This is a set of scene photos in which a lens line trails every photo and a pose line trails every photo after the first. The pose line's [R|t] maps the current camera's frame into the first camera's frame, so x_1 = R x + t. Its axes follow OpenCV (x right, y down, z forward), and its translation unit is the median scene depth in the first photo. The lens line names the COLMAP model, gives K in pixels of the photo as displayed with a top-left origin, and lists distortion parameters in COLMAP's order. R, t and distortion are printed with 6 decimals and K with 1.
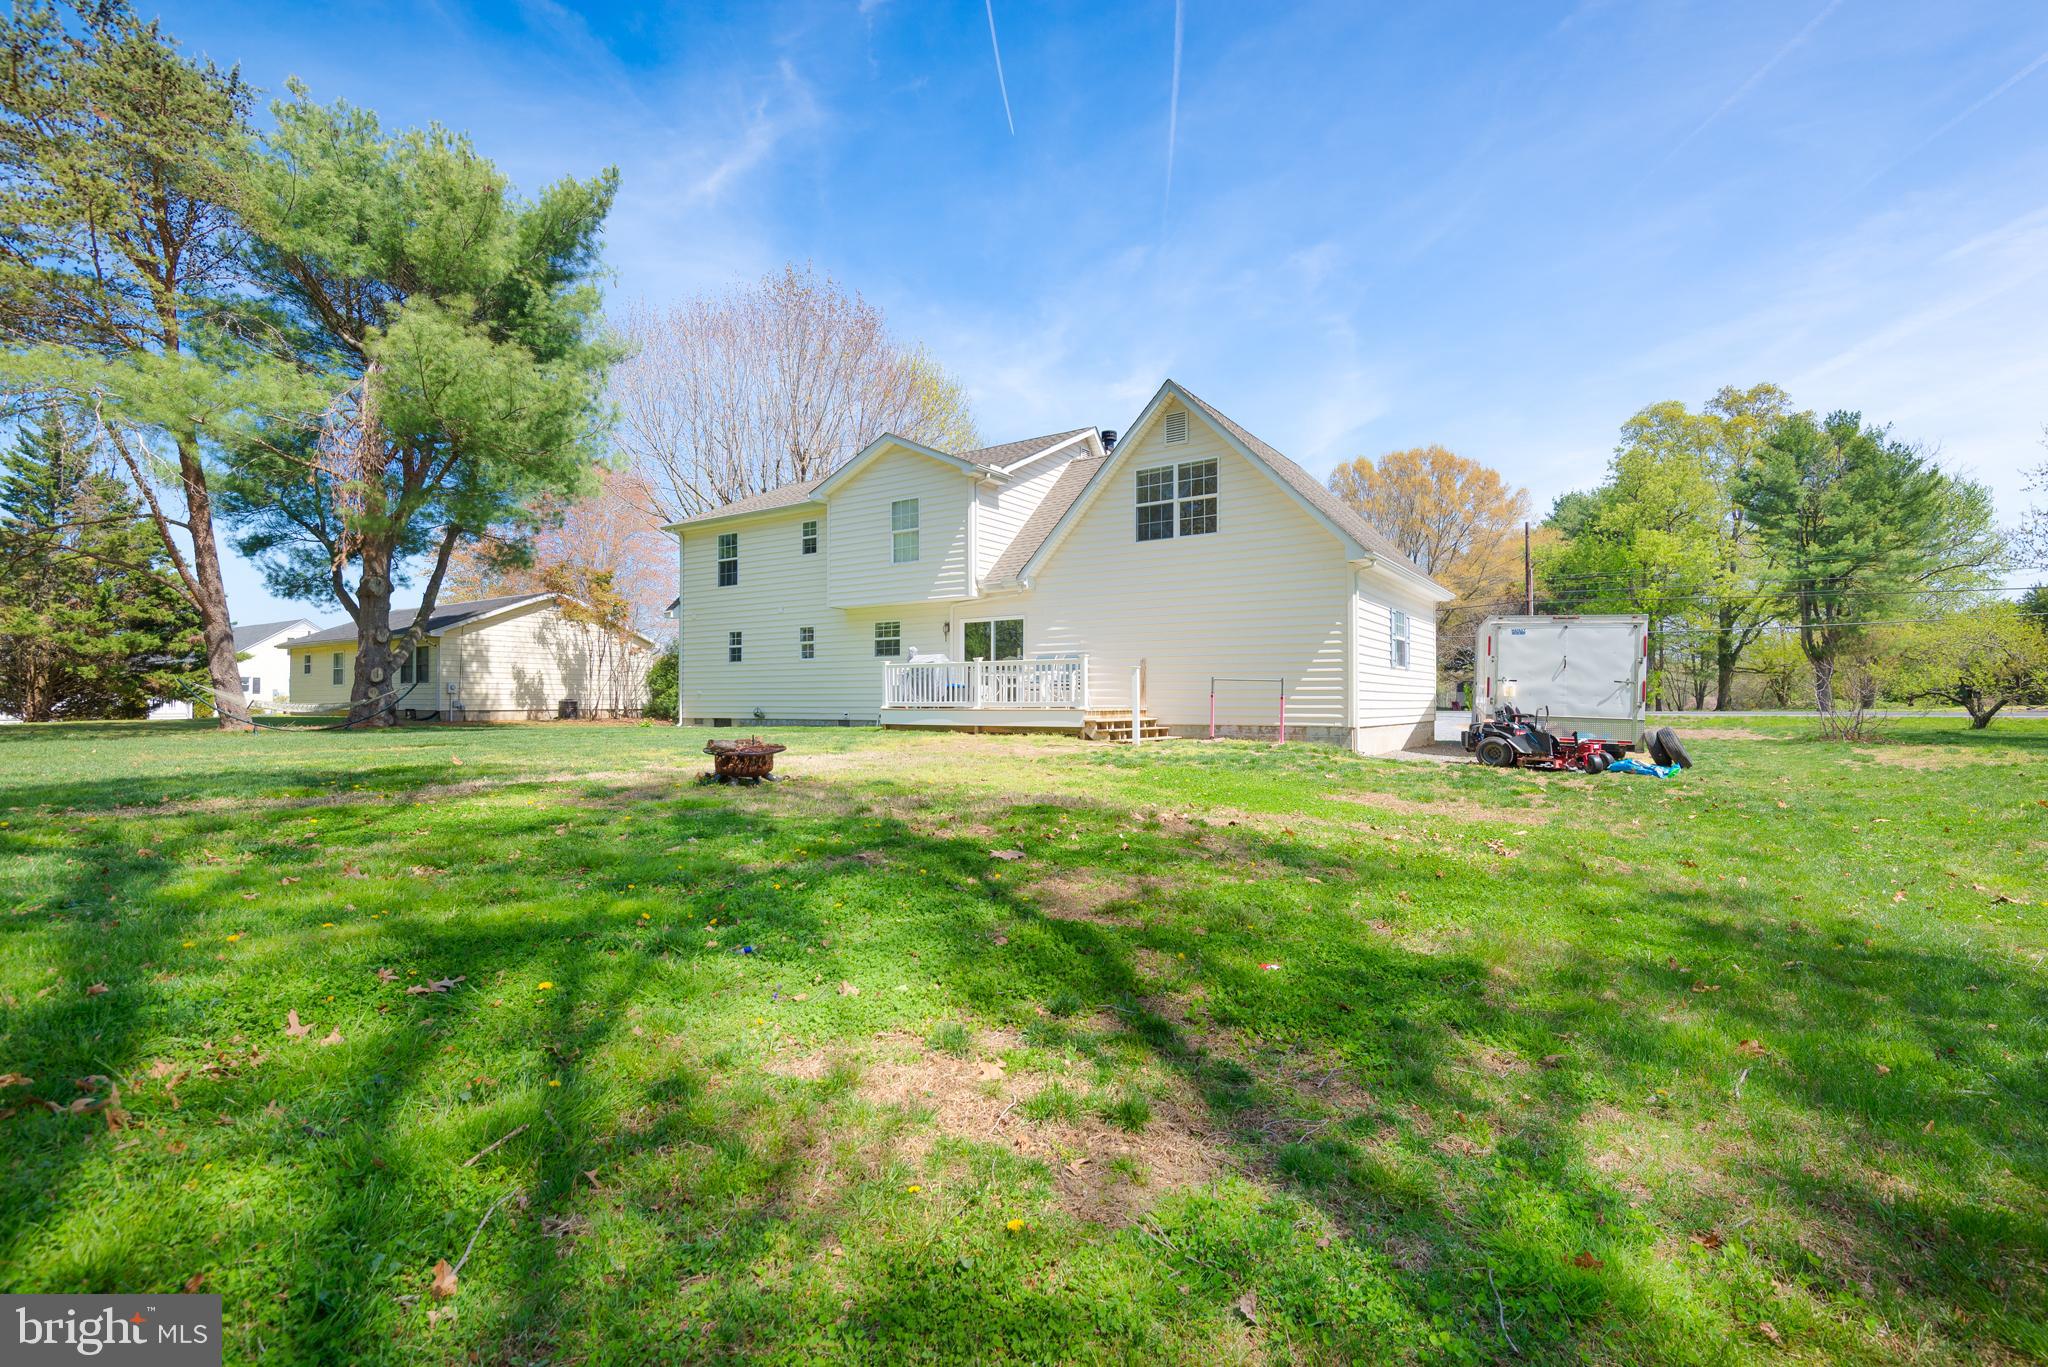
lens RADIAL K [[934.0, 0, 1024.0], [0, 934.0, 683.5], [0, 0, 1]] dist [-0.003838, -0.000866]
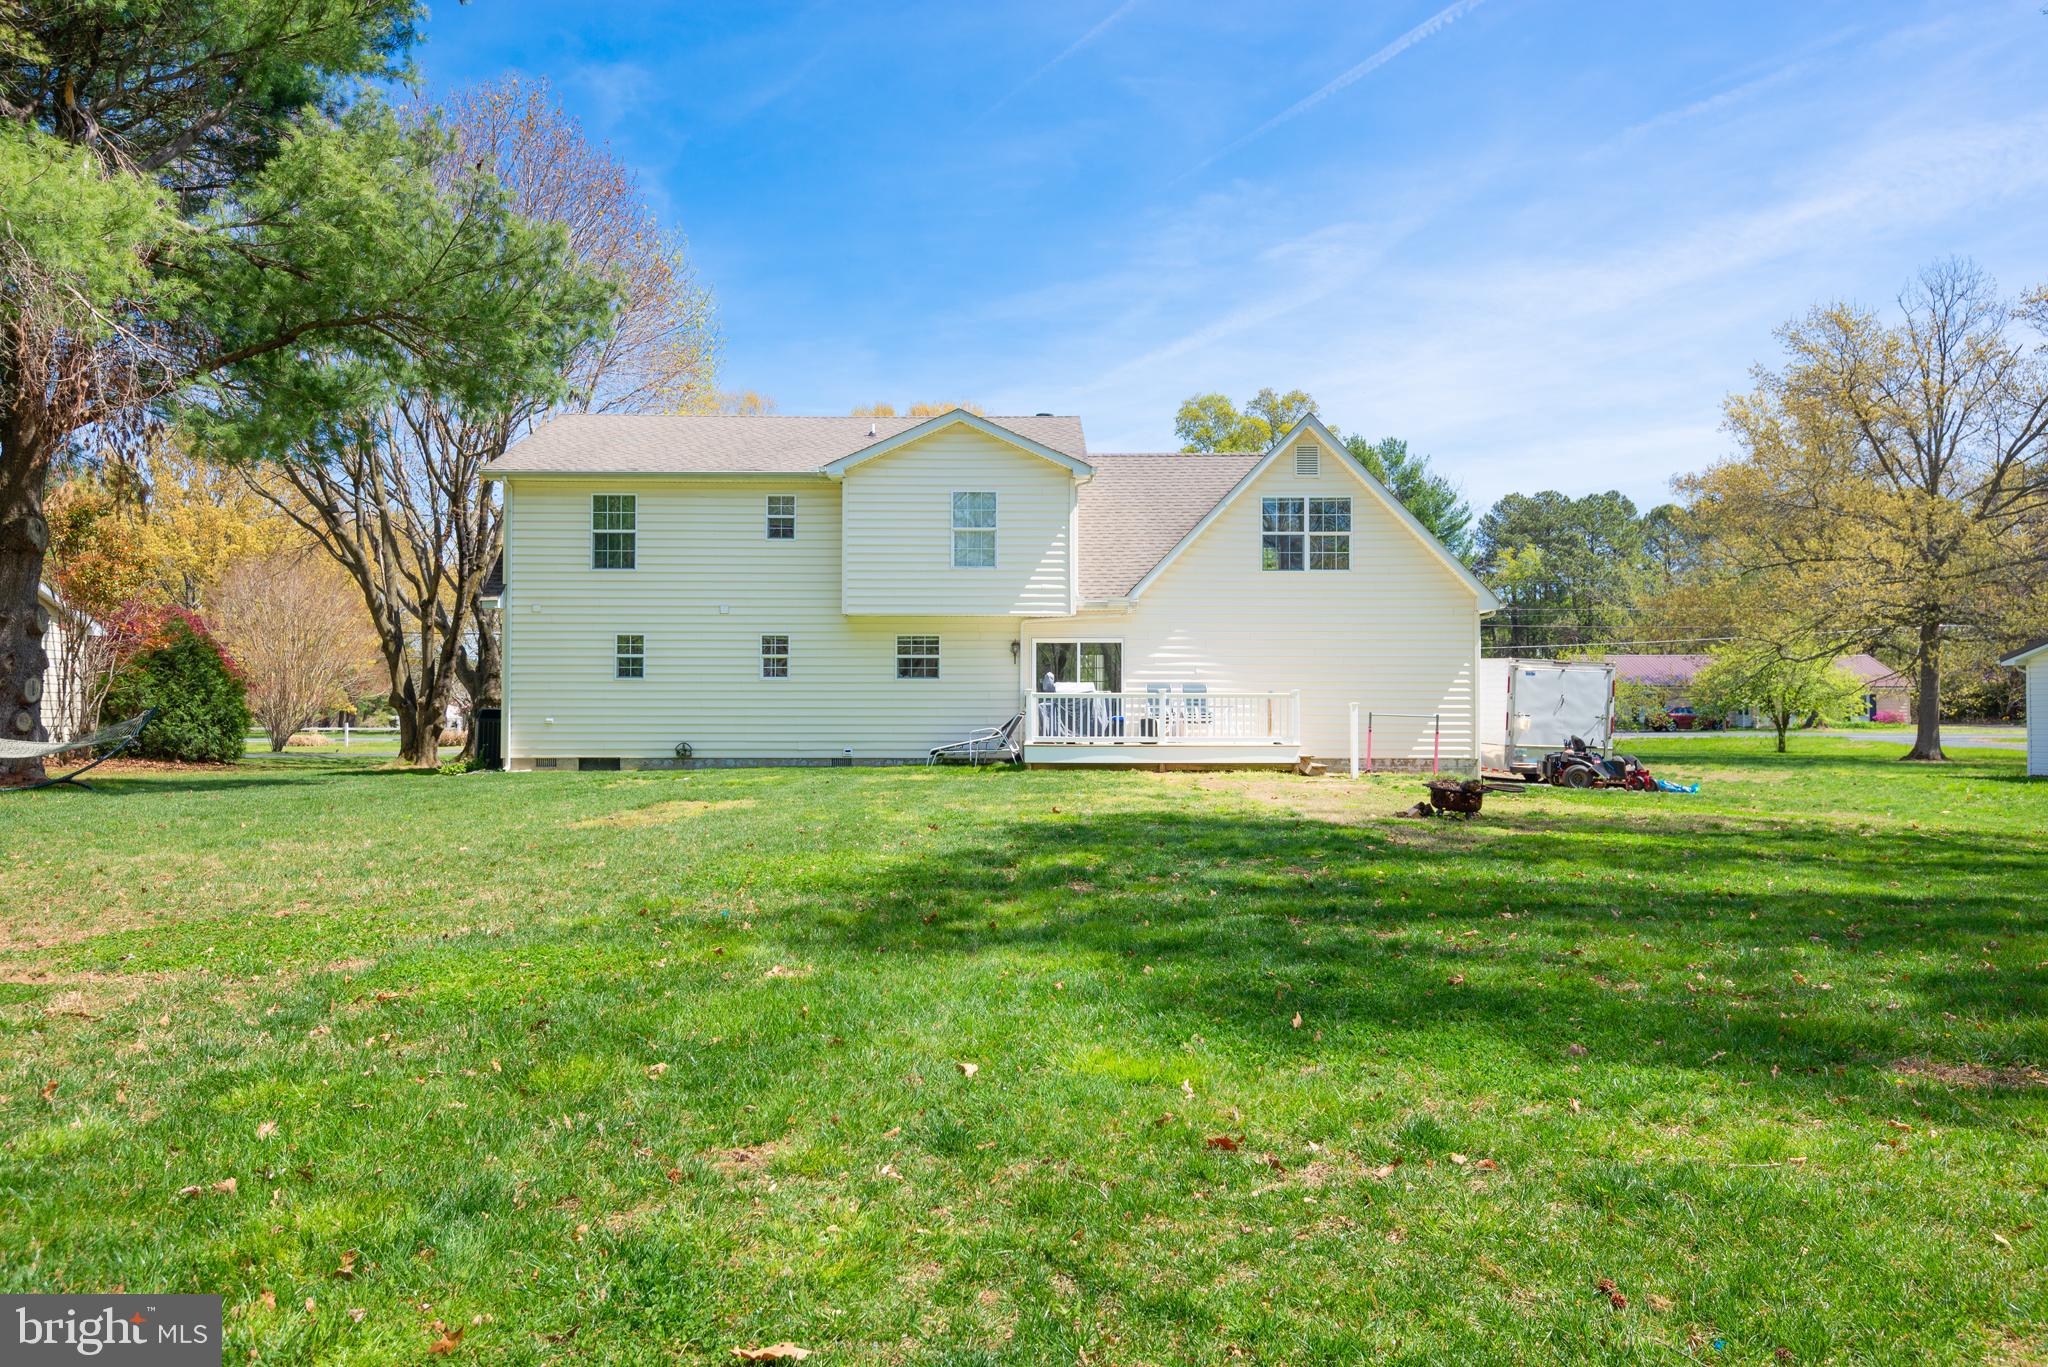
lens RADIAL K [[1374.9, 0, 1024.0], [0, 1374.9, 683.5], [0, 0, 1]] dist [-0.002831, 0.001563]
pose [[0.819603, 0.014952, 0.572737, -0.874577], [-0.013329, 0.999886, -0.007028, -0.020678], [-0.572777, -0.001874, 0.819709, -0.027198]]
